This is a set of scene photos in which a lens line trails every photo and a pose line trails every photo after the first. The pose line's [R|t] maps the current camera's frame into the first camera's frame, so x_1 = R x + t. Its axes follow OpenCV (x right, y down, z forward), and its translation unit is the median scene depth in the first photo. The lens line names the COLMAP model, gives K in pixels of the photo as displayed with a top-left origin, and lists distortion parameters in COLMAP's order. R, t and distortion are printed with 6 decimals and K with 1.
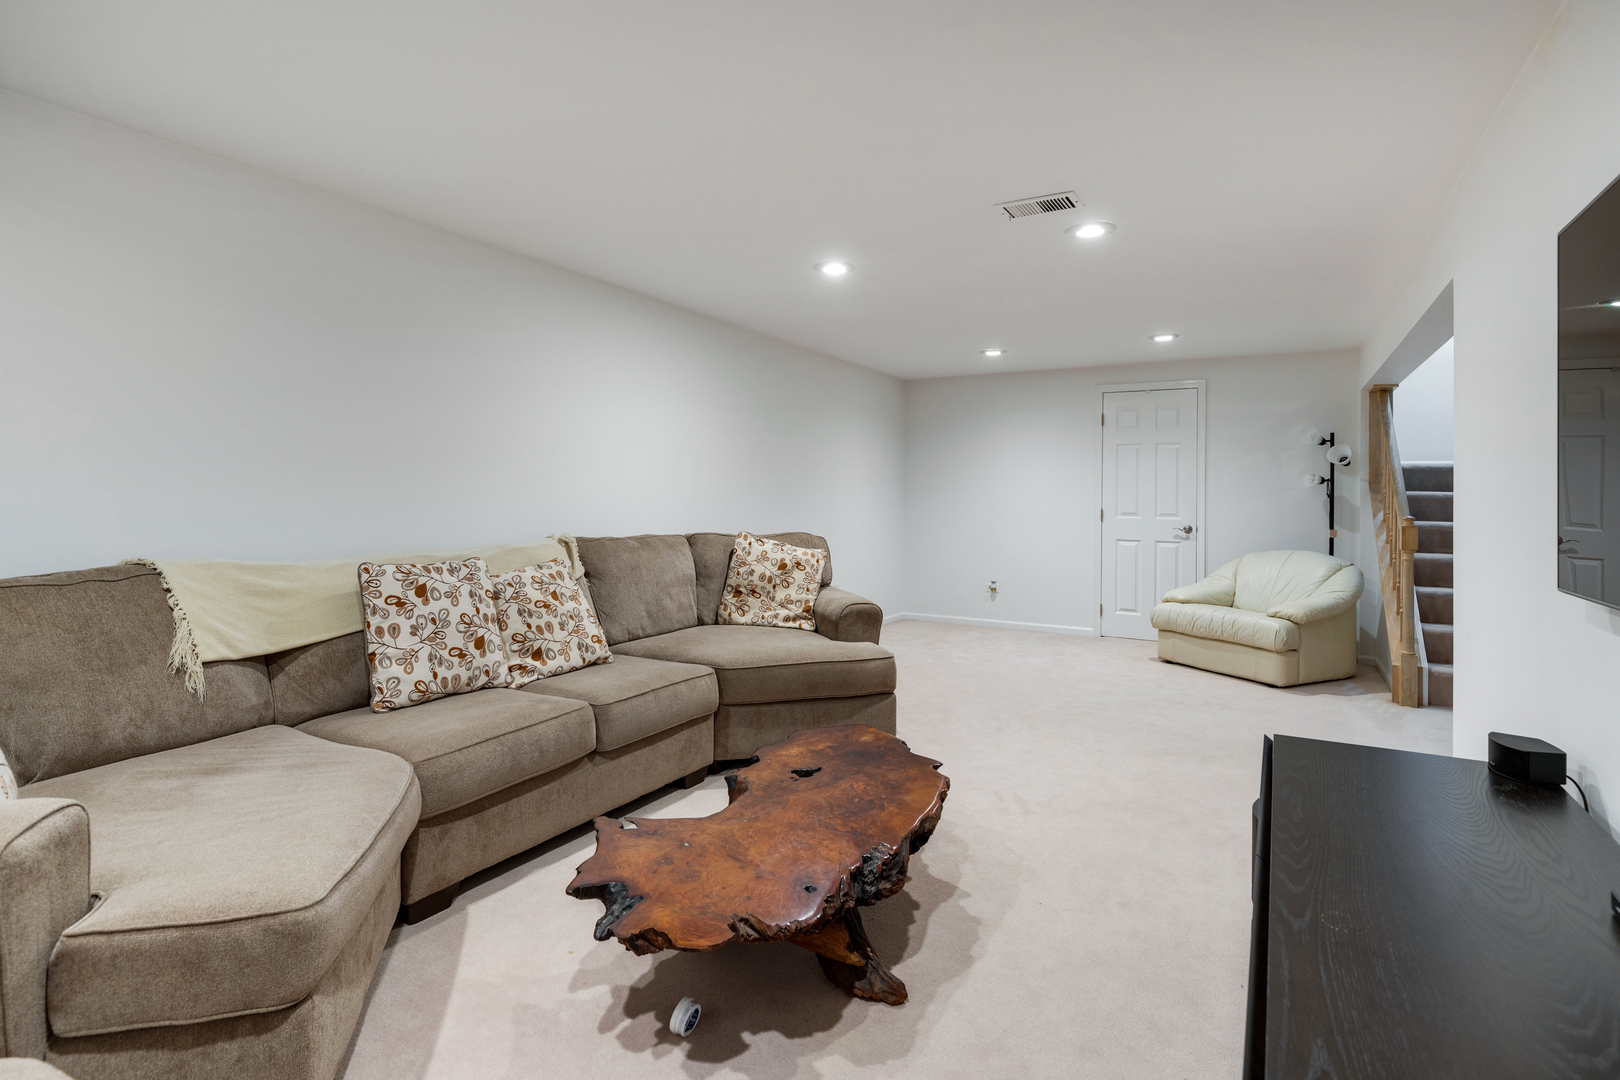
lens RADIAL K [[787.1, 0, 833.0], [0, 787.1, 489.1], [0, 0, 1]] dist [0.014301, -0.000269]
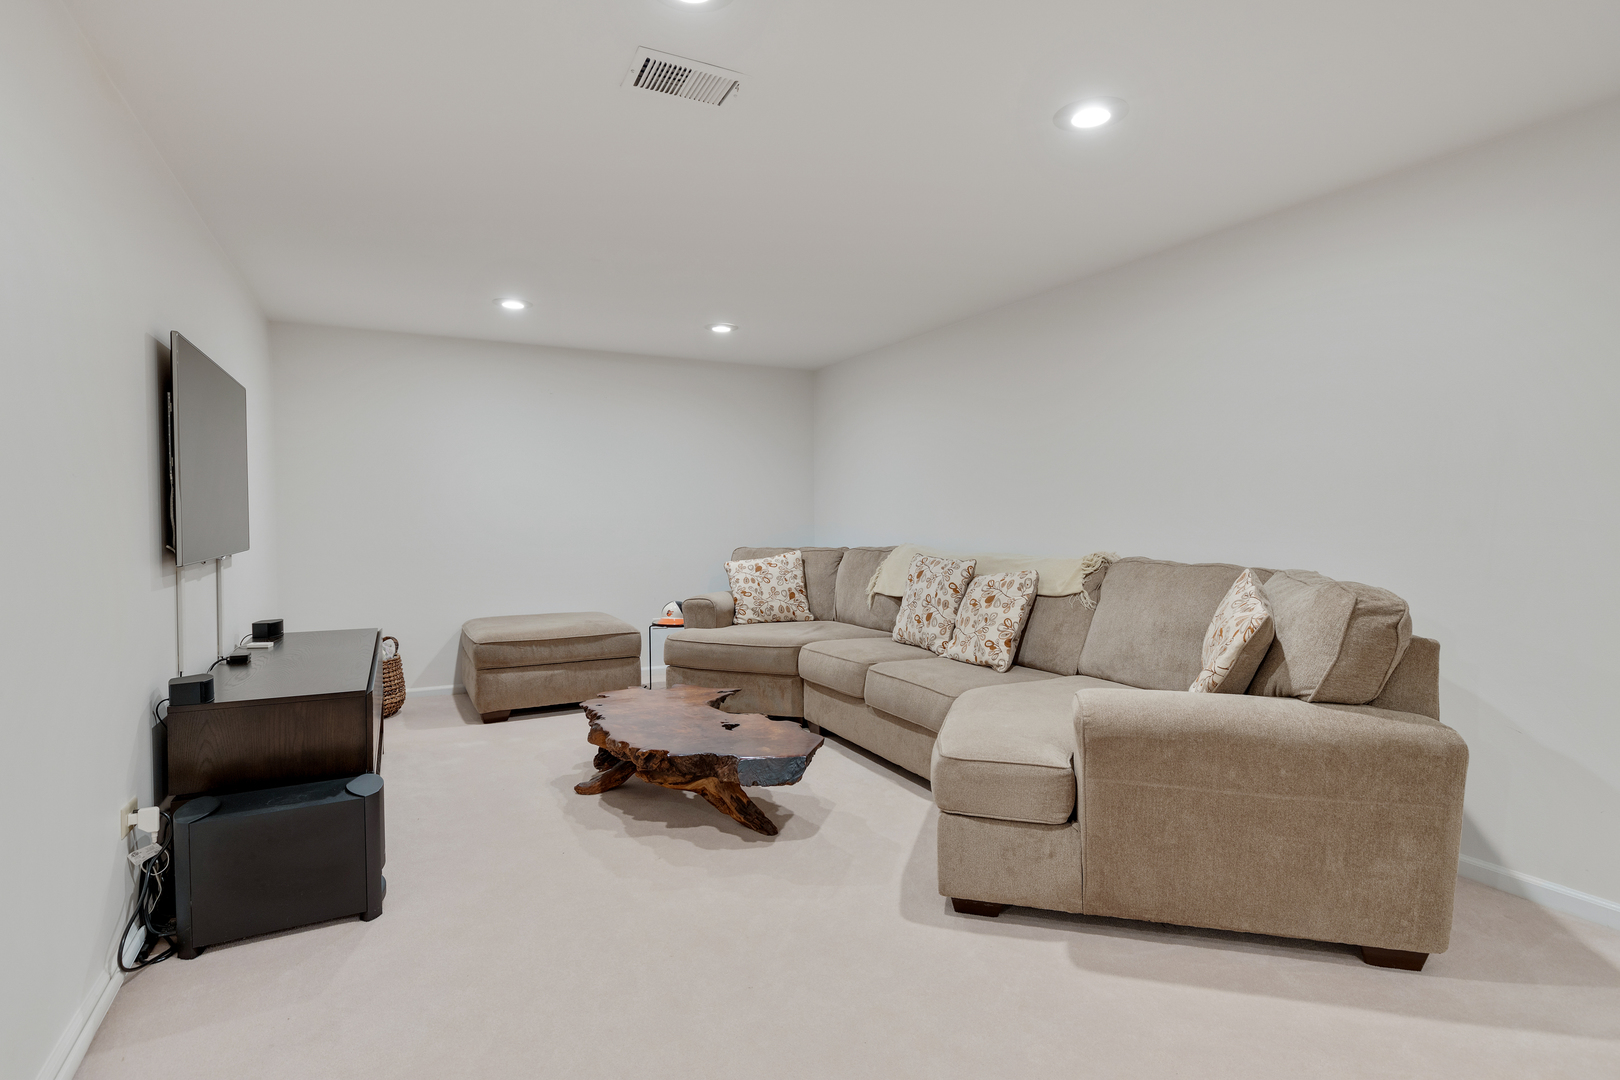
lens RADIAL K [[787.1, 0, 817.3], [0, 787.1, 547.3], [0, 0, 1]] dist [0.014301, -0.000269]
pose [[-0.546308, 0.024925, -0.837213, 0.406603], [0.005207, 0.999639, 0.026363, 0.015092], [0.837568, 0.010043, -0.546241, 0.773300]]
